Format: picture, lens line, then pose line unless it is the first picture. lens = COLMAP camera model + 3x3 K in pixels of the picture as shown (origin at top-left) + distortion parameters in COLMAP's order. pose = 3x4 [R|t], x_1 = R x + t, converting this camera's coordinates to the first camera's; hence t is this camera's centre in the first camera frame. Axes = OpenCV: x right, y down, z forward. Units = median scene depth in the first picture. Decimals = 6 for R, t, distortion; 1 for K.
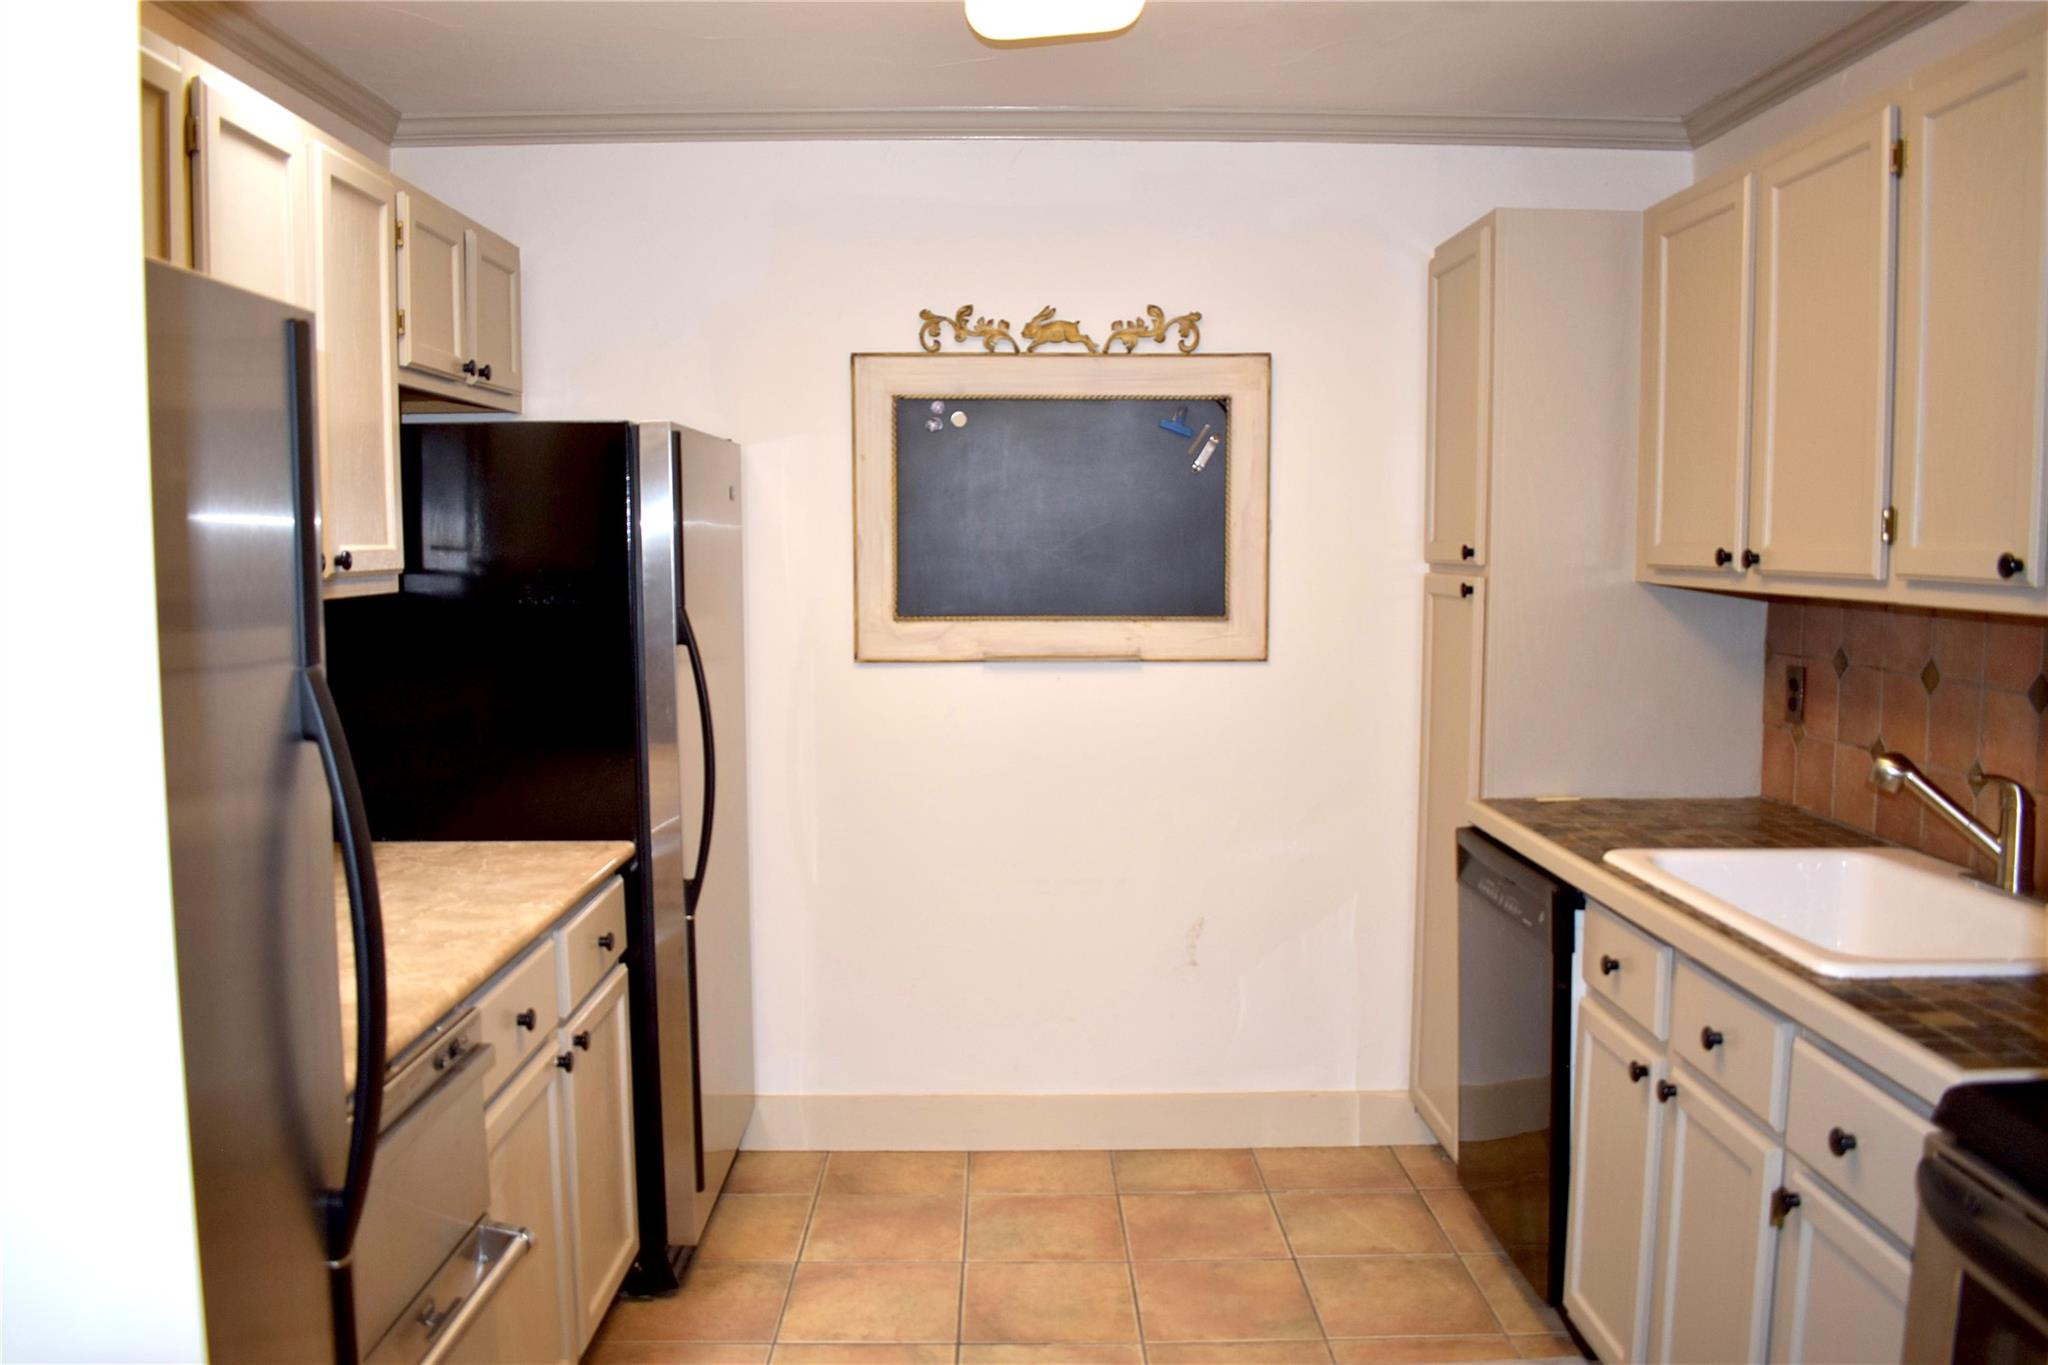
lens RADIAL K [[1608.6, 0, 1024.0], [0, 1608.6, 682.5], [0, 0, 1]] dist [-0.089739, 0.009963]
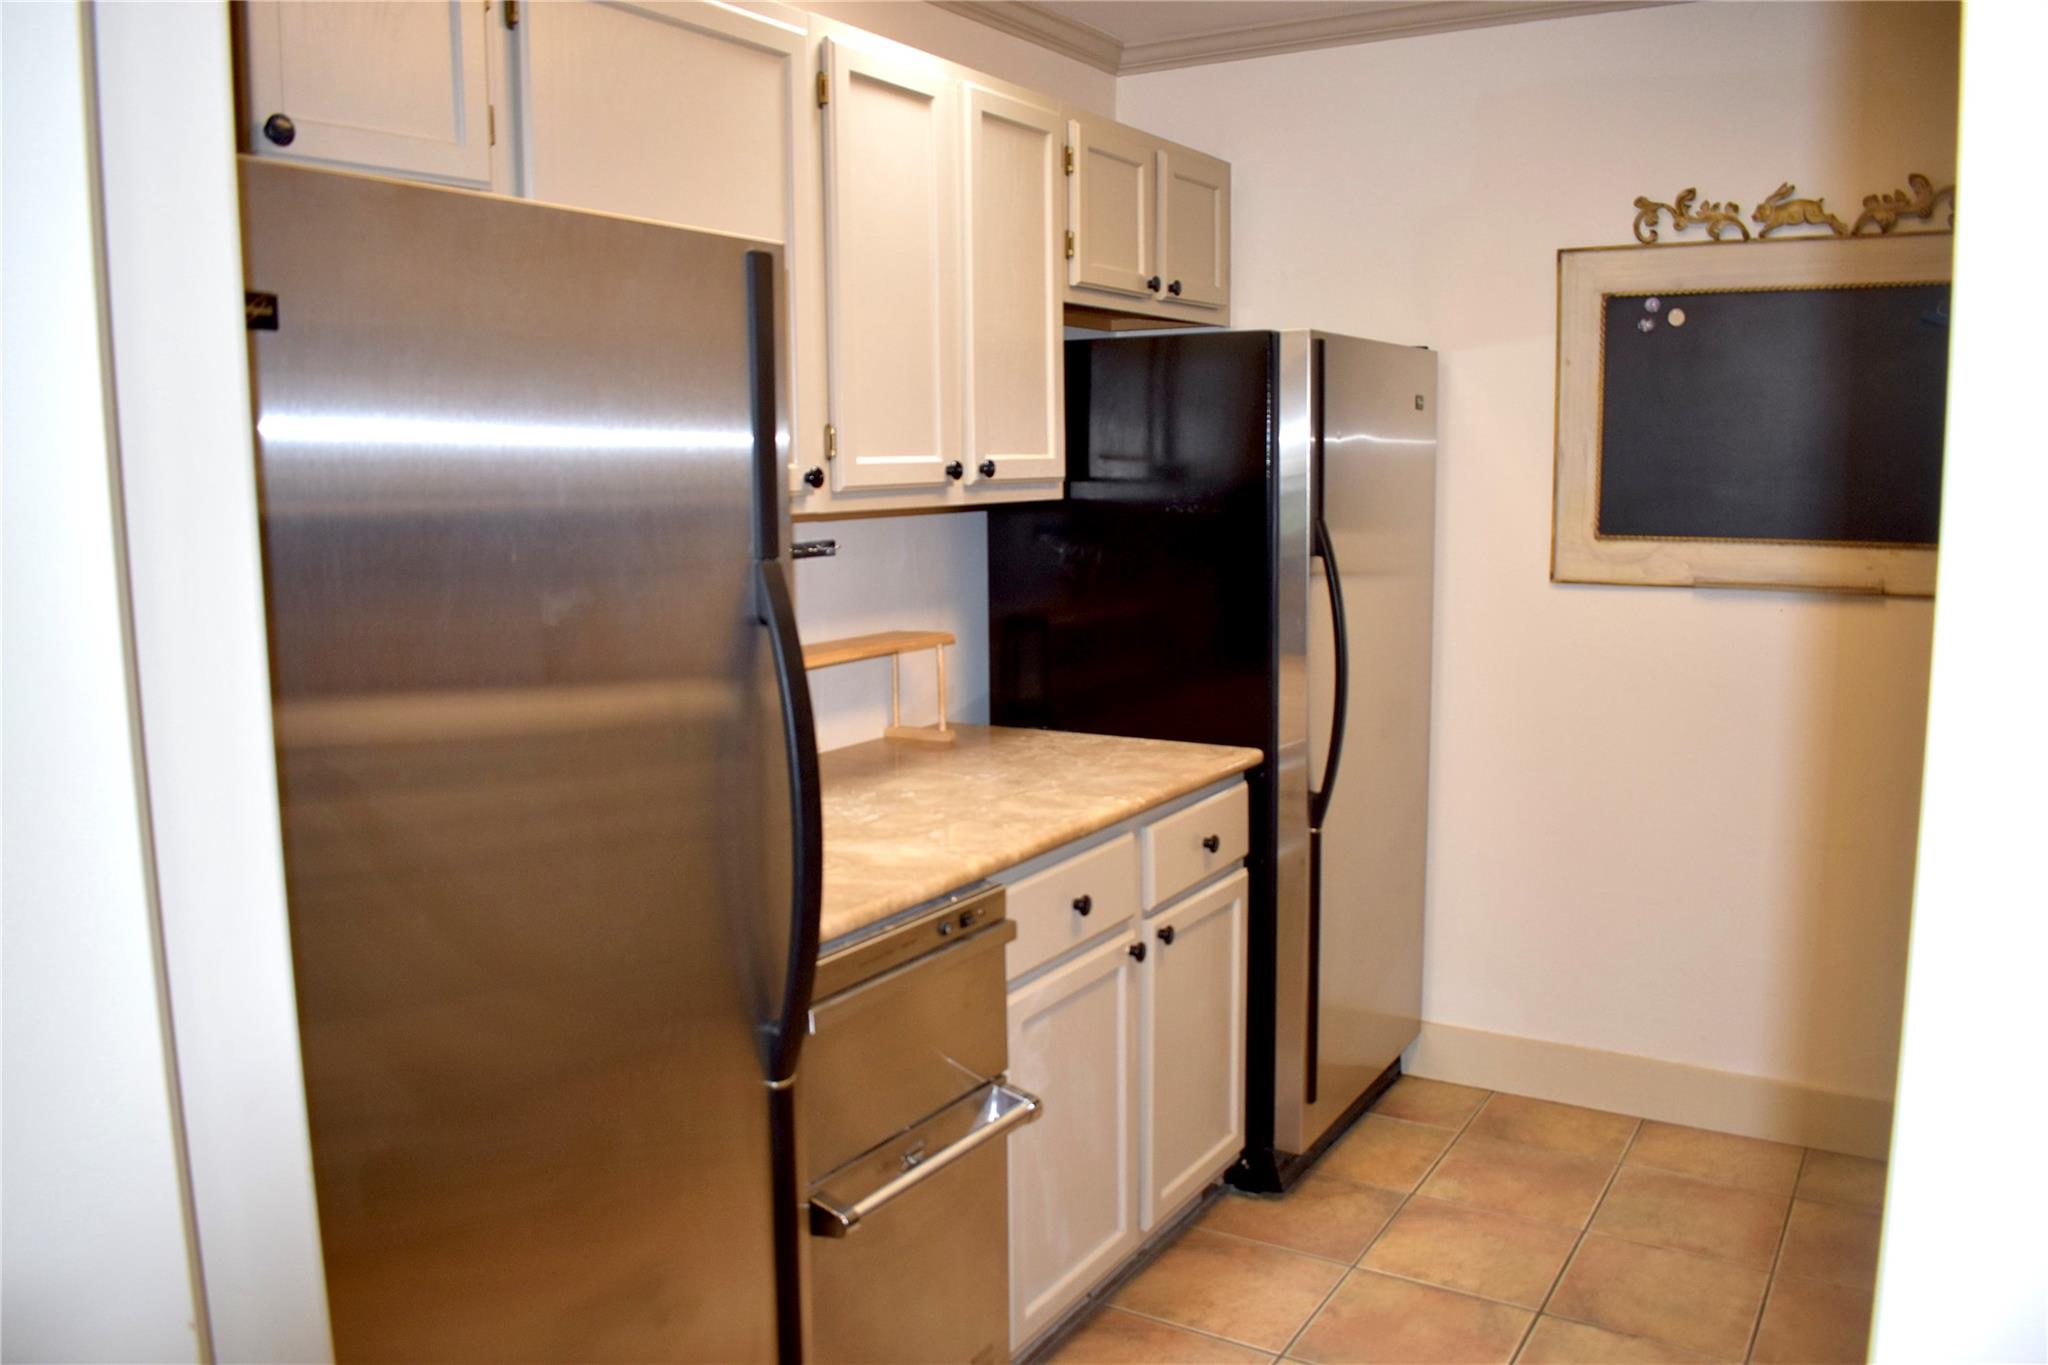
lens RADIAL K [[1608.6, 0, 1024.0], [0, 1608.6, 682.5], [0, 0, 1]] dist [-0.089739, 0.009963]
pose [[0.848115, 0.068408, -0.525377, 0.142239], [-0.040672, 0.997110, 0.064174, -0.001691], [0.528249, -0.033058, 0.848446, 0.053969]]
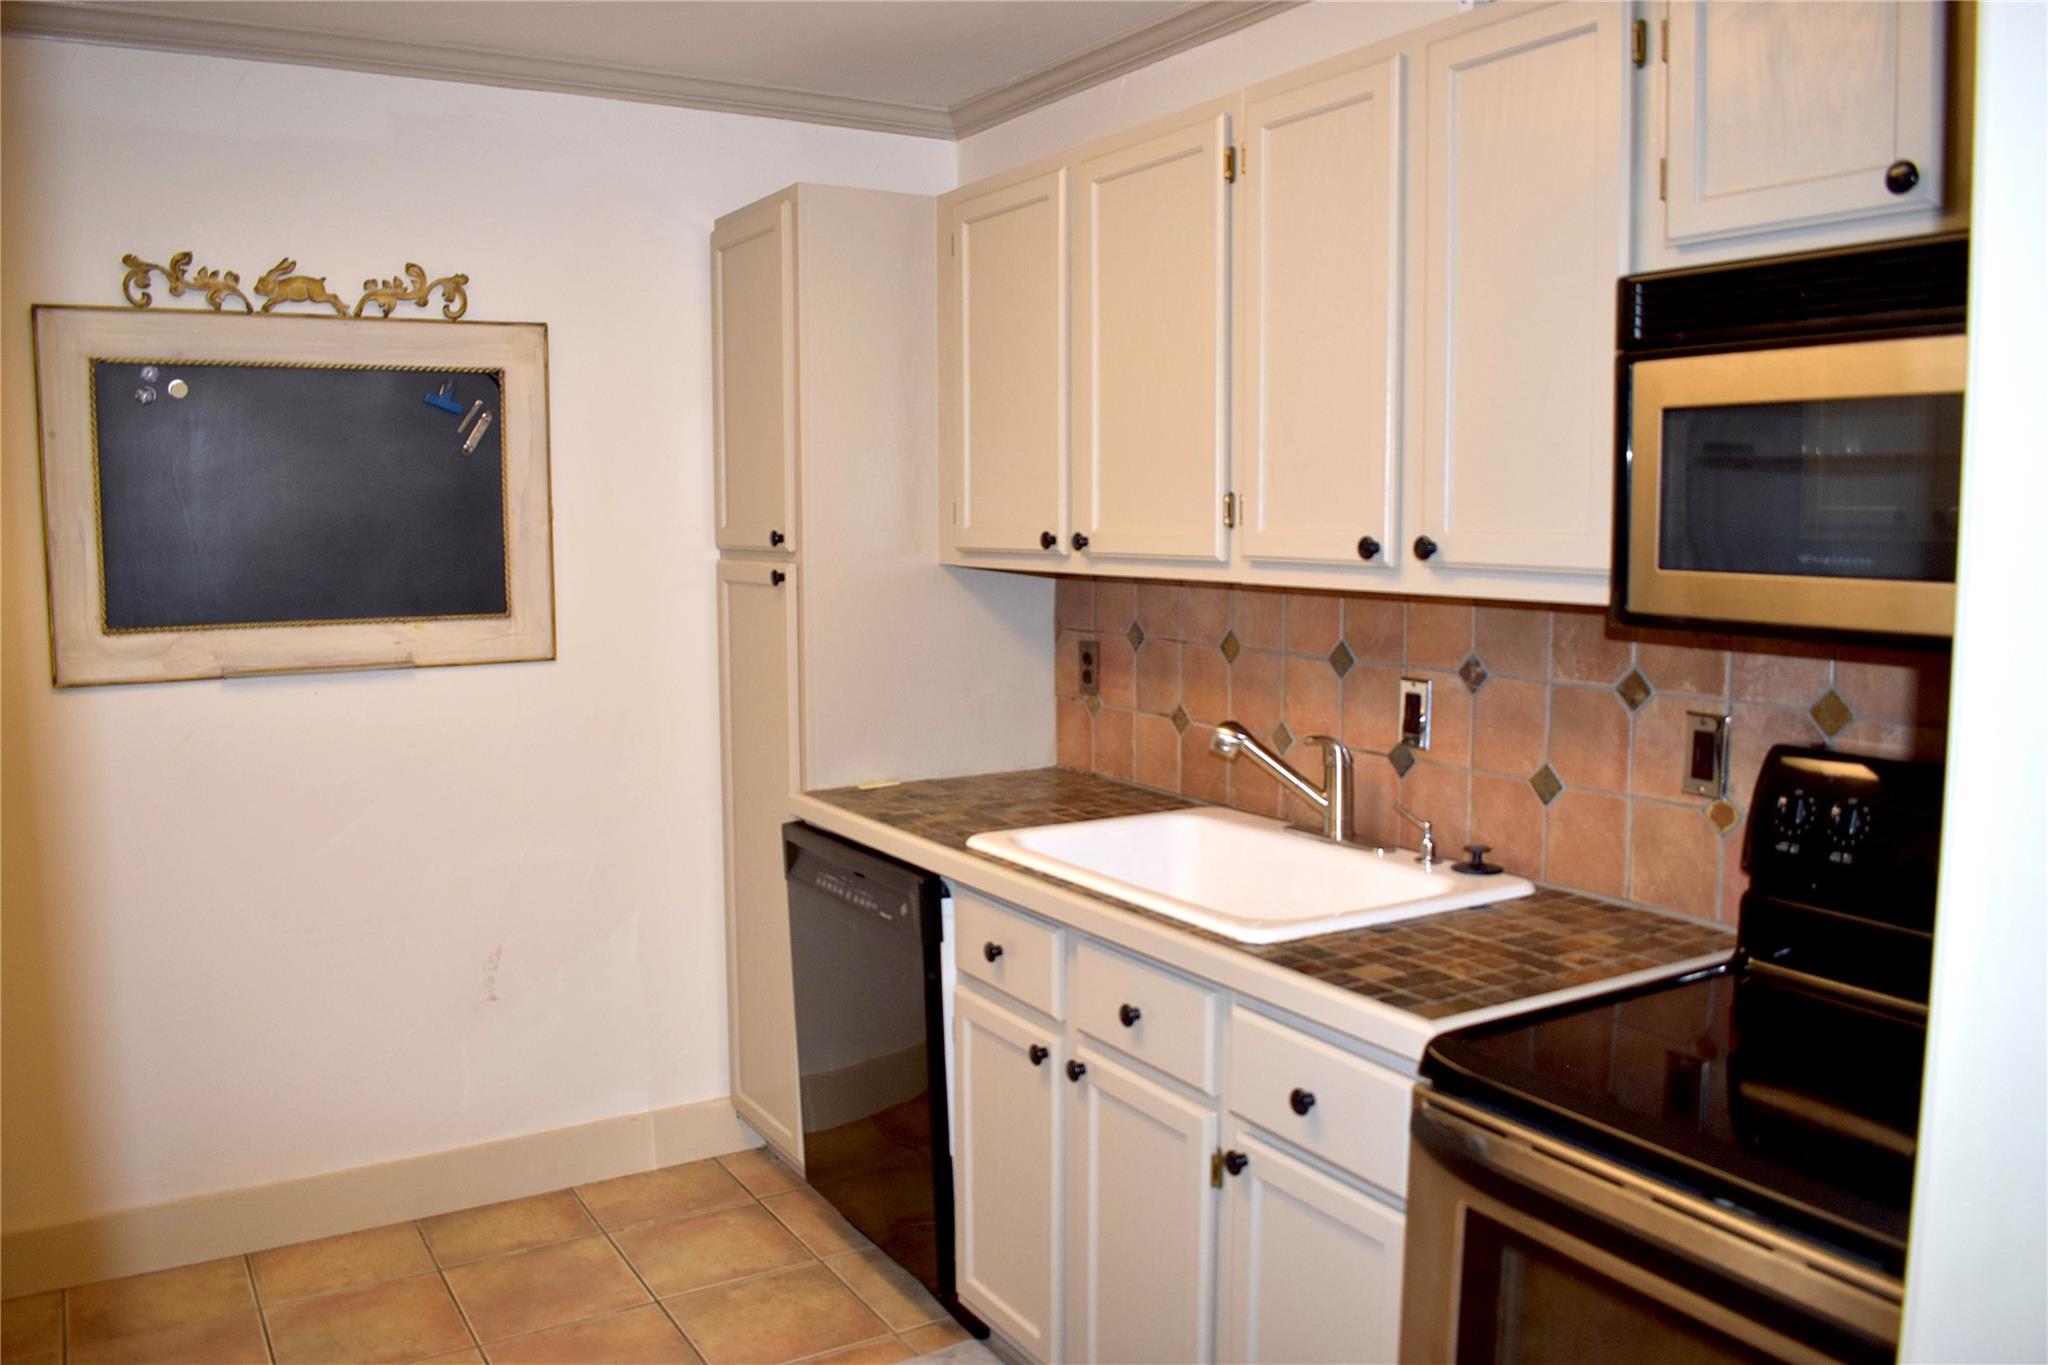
lens RADIAL K [[1608.6, 0, 1024.0], [0, 1608.6, 682.5], [0, 0, 1]] dist [-0.089739, 0.009963]
pose [[0.862361, -0.057632, 0.503002, -0.087437], [0.050067, 0.998338, 0.028550, -0.014849], [-0.503812, 0.000563, 0.863813, 0.088118]]
